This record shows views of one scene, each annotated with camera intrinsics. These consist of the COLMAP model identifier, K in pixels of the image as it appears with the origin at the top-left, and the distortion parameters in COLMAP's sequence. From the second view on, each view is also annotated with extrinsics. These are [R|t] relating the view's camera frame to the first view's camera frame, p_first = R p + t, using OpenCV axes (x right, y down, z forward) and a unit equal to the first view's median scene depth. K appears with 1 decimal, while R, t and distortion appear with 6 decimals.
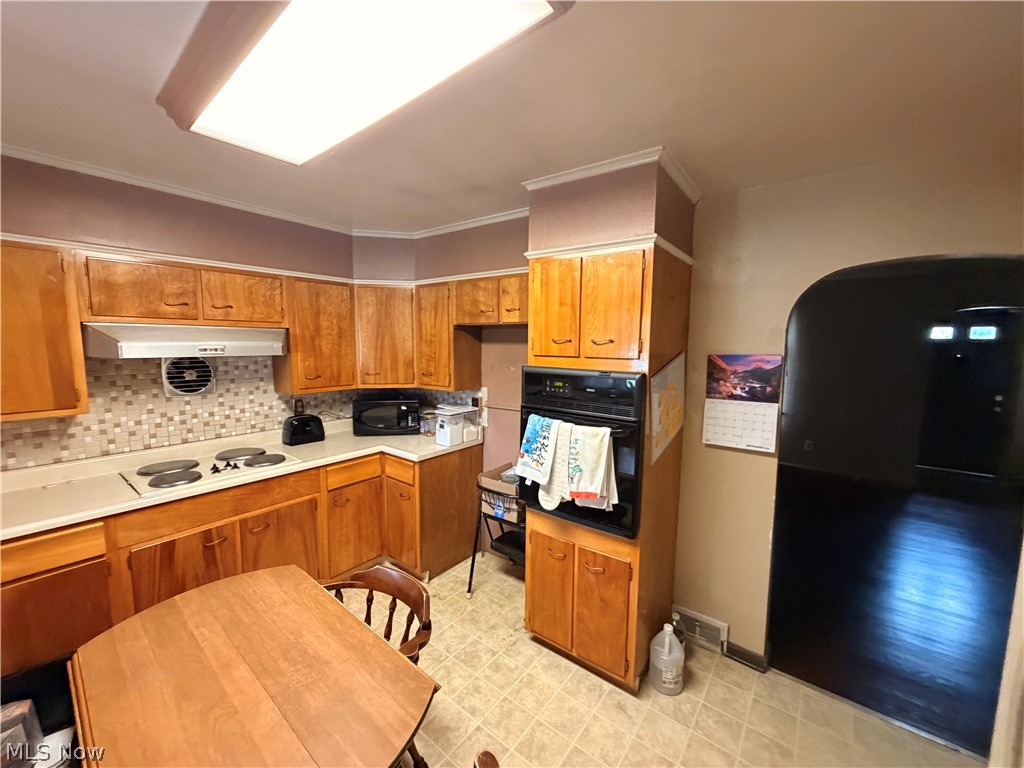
lens RADIAL K [[401.8, 0, 512.0], [0, 401.8, 384.0], [0, 0, 1]] dist [0.001675, 0.000588]
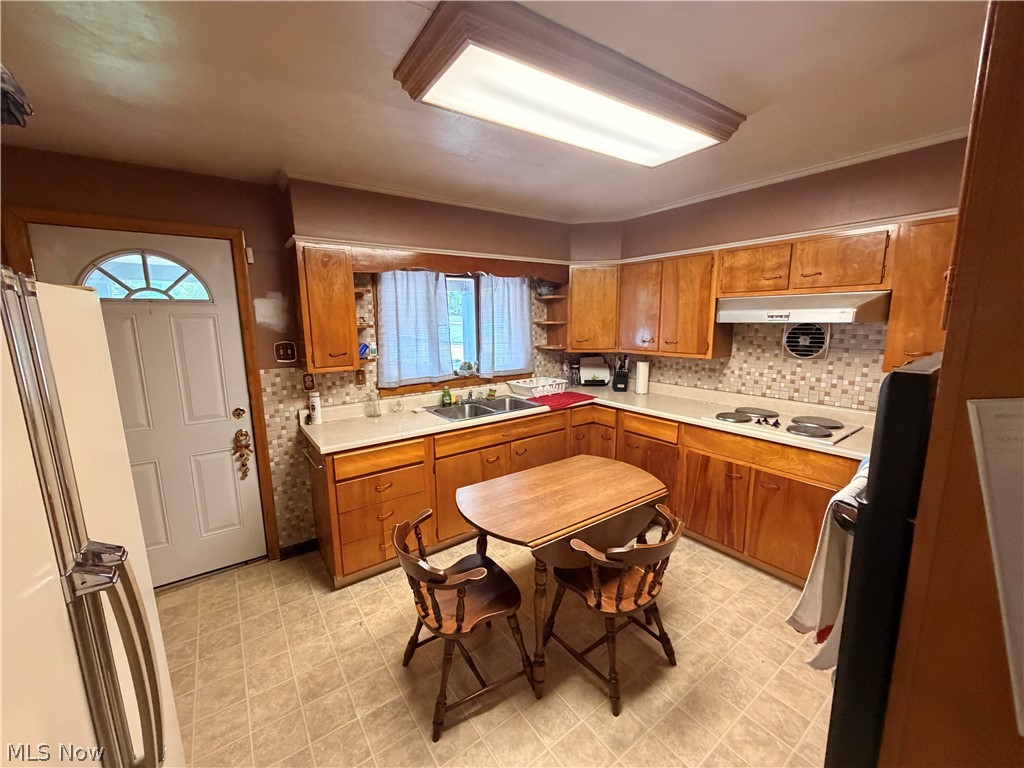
lens RADIAL K [[401.8, 0, 512.0], [0, 401.8, 384.0], [0, 0, 1]] dist [0.001675, 0.000588]
pose [[-0.258894, 0.149922, -0.954200, 0.490789], [-0.092522, 0.979489, 0.178998, -0.029673], [0.961464, 0.134626, -0.239713, 0.533326]]
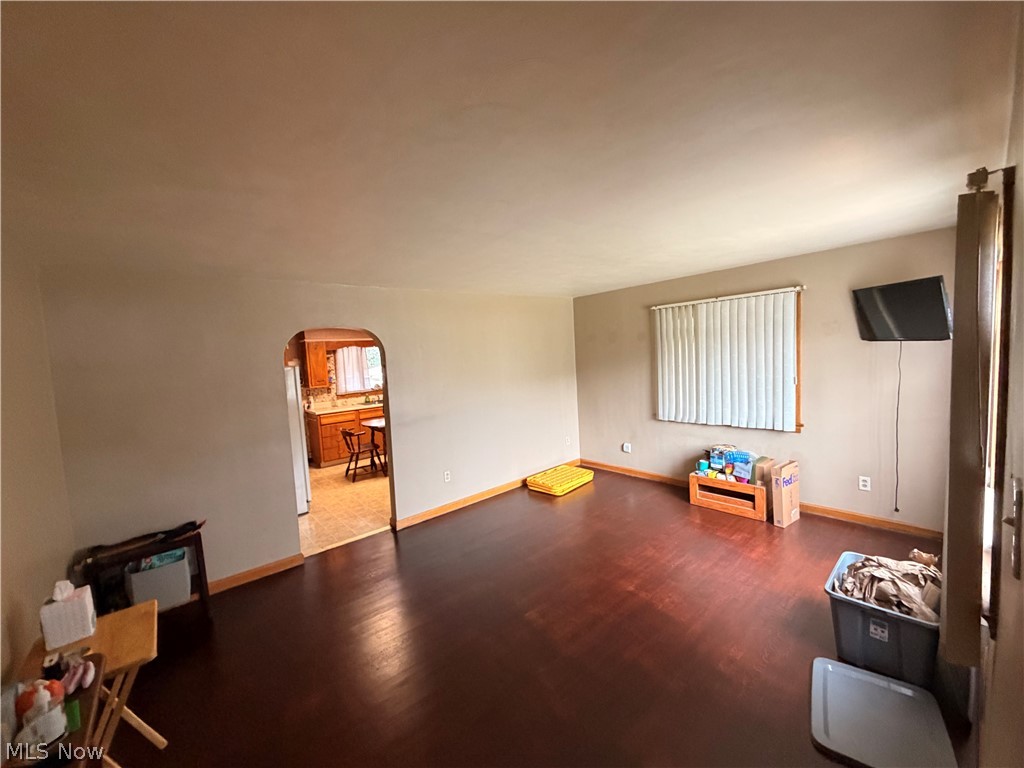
lens RADIAL K [[401.8, 0, 512.0], [0, 401.8, 384.0], [0, 0, 1]] dist [0.001675, 0.000588]
pose [[-0.174565, 0.072036, -0.982007, 1.629430], [-0.052952, 0.995190, 0.082416, -0.117362], [0.983221, 0.066386, -0.169911, 1.297044]]
